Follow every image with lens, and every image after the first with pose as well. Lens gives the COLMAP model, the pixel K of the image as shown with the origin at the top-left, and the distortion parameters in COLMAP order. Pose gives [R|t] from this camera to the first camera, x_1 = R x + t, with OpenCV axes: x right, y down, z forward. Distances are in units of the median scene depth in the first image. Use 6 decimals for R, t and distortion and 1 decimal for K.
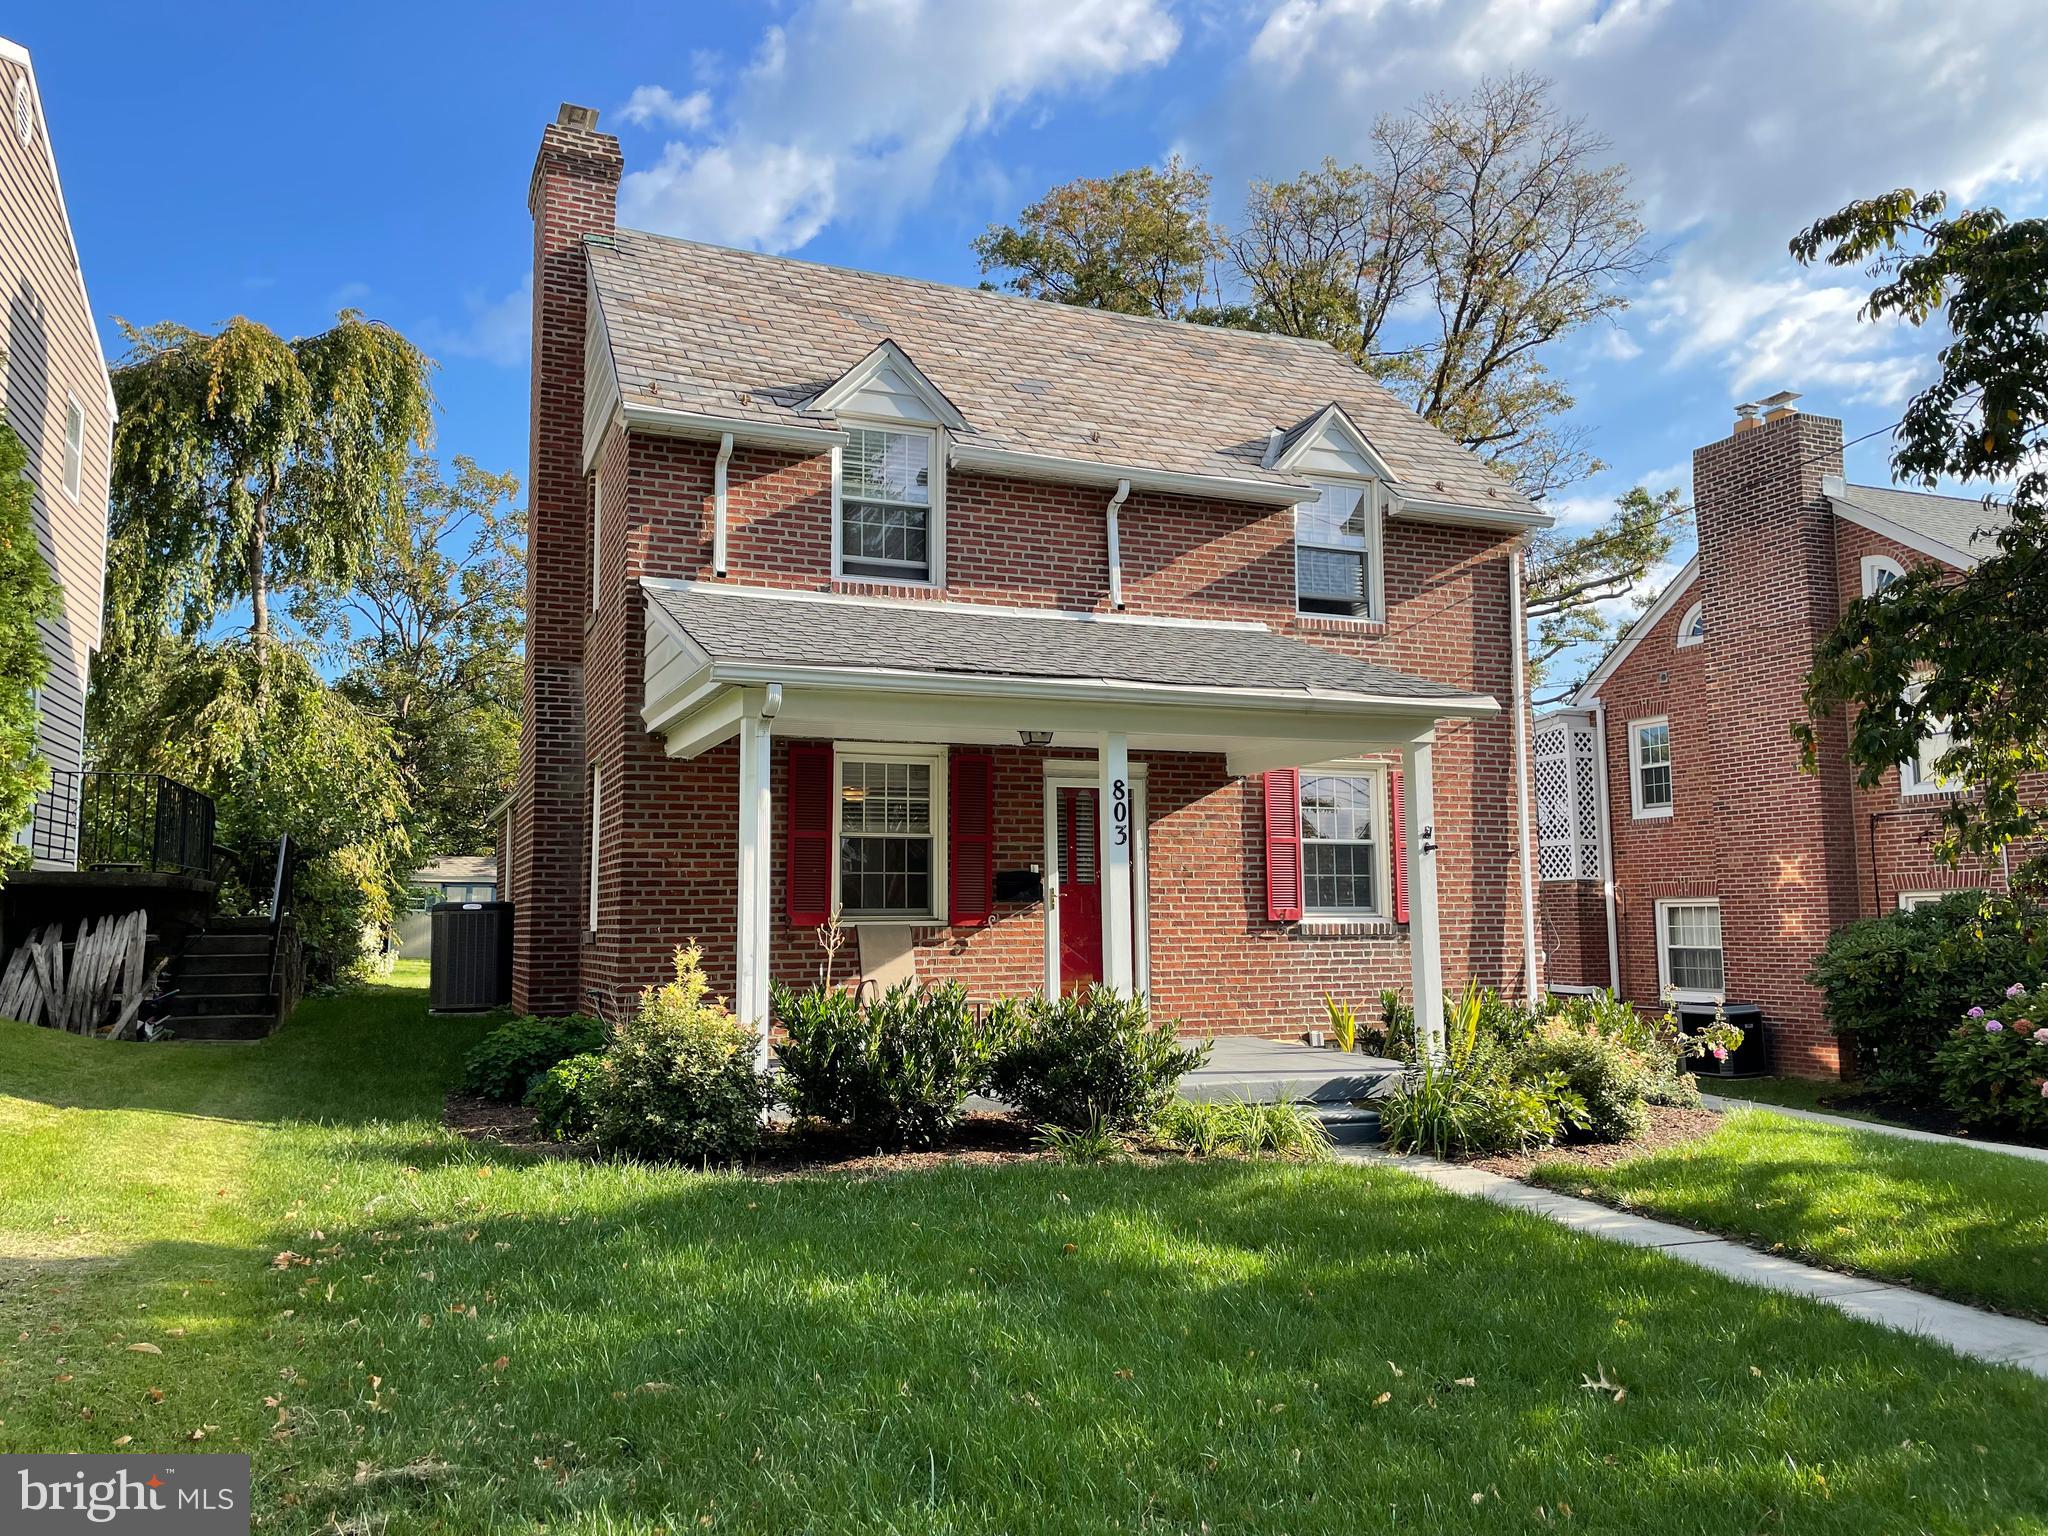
lens RADIAL K [[1543.2, 0, 1025.6], [0, 1543.2, 757.7], [0, 0, 1]] dist [0.063633, -0.004885]
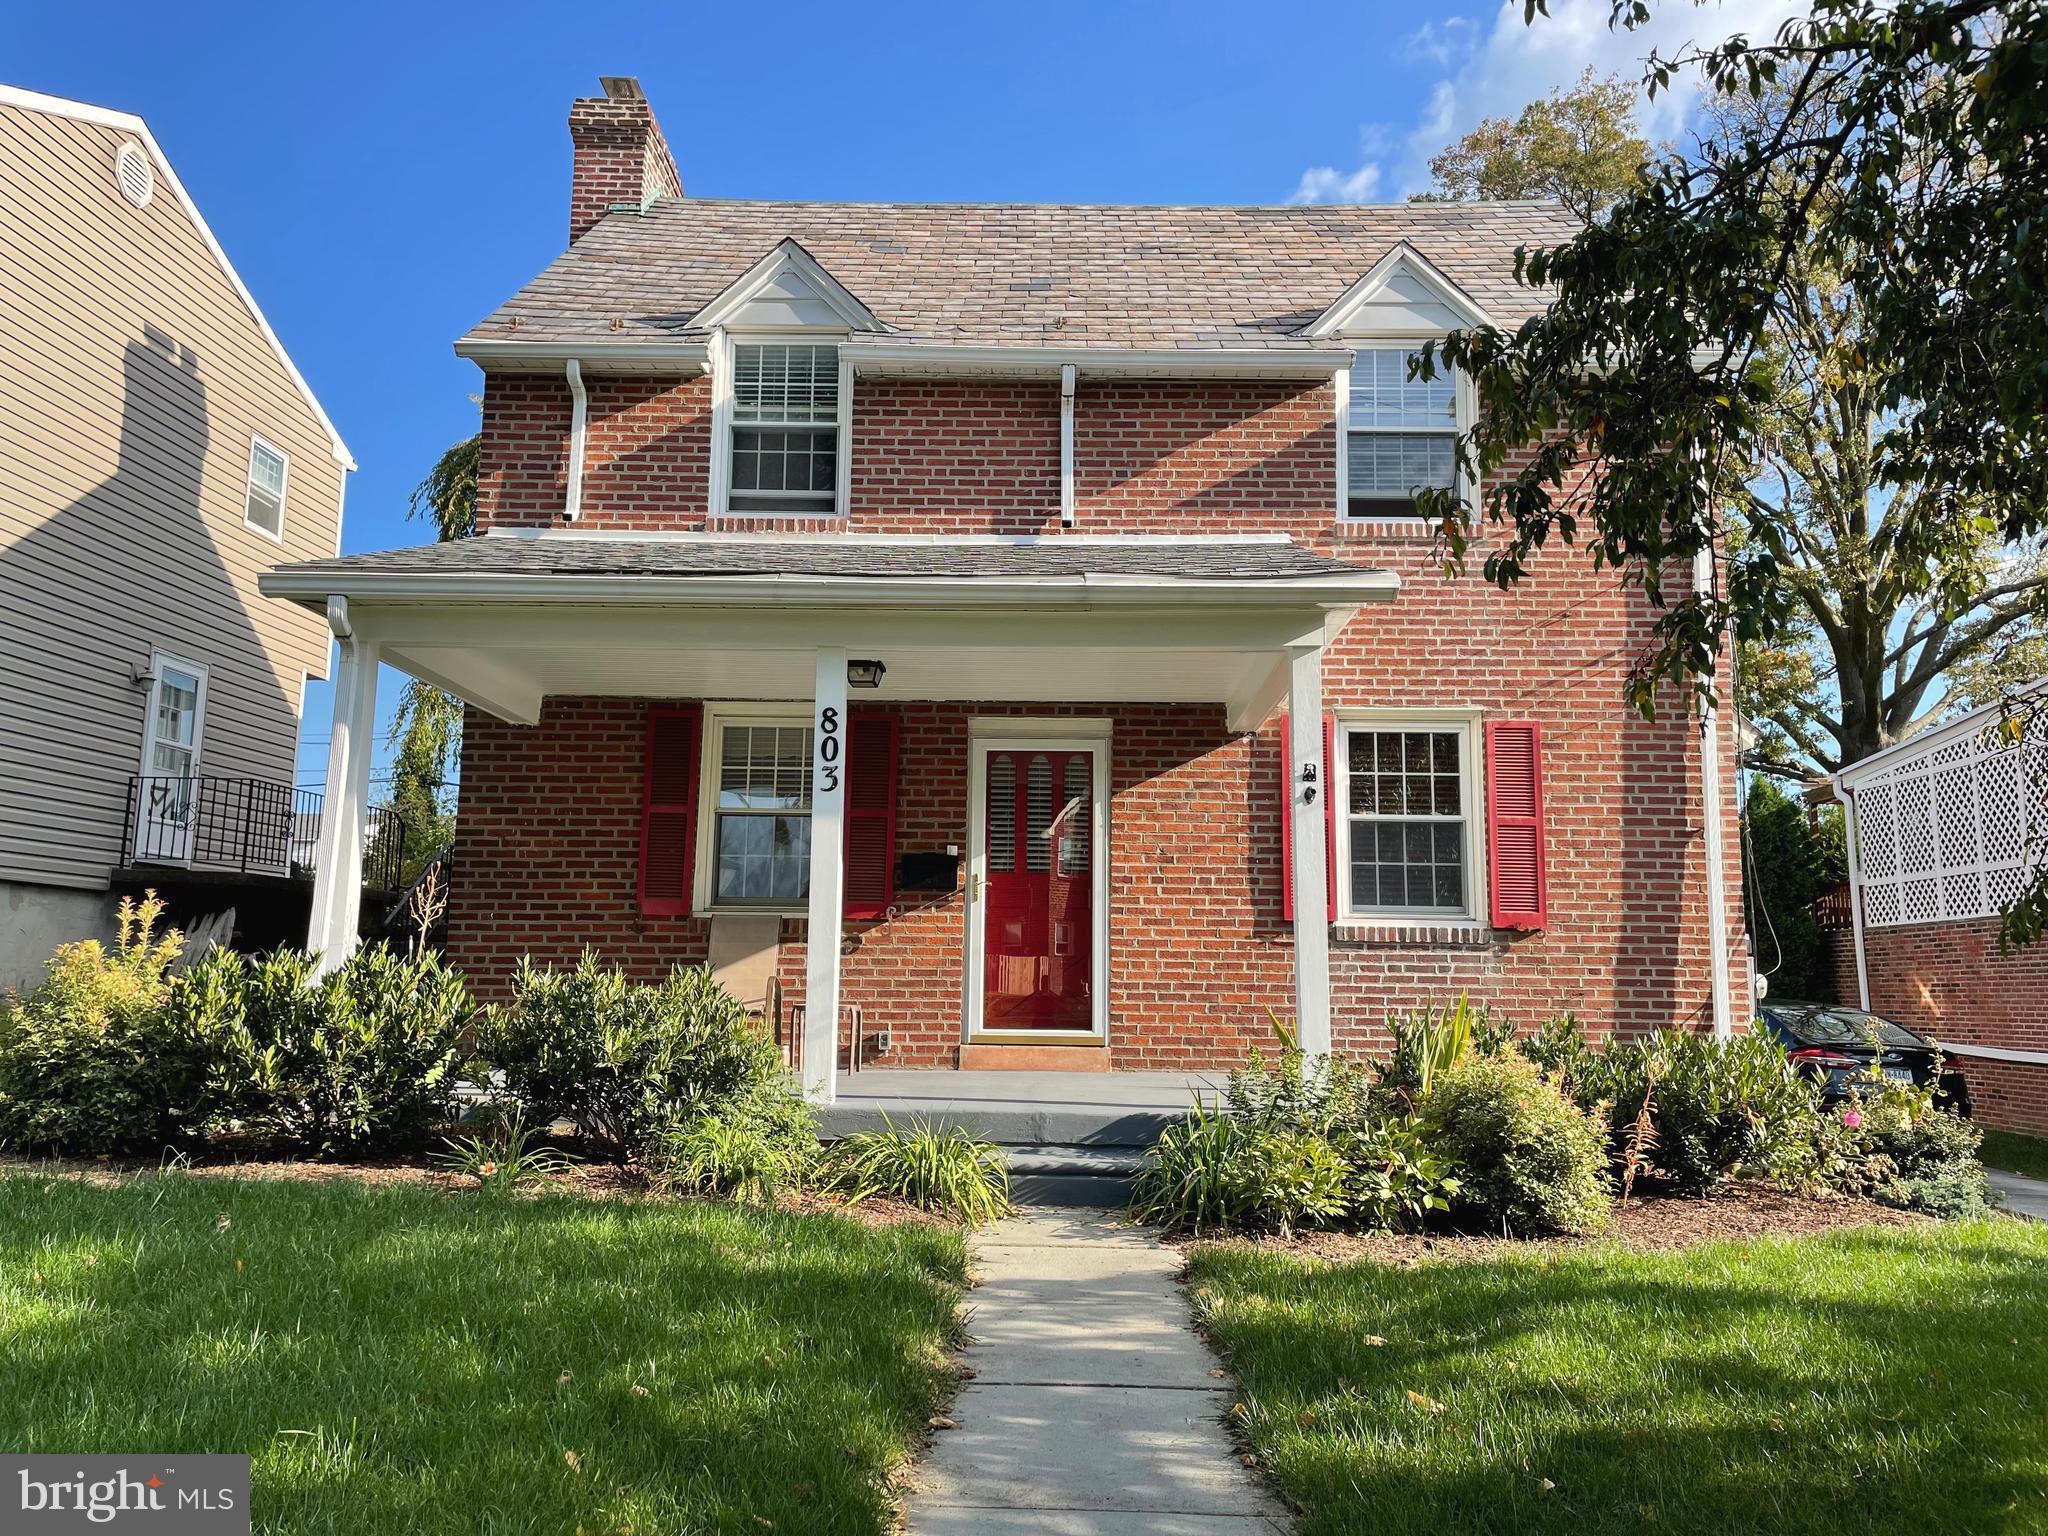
lens RADIAL K [[1543.2, 0, 1028.3], [0, 1543.2, 761.0], [0, 0, 1]] dist [0.063633, -0.004885]
pose [[0.917462, -0.037827, -0.396020, 0.352632], [0.021624, 0.998739, -0.045301, 0.060406], [0.397234, 0.032999, 0.917124, 0.260650]]
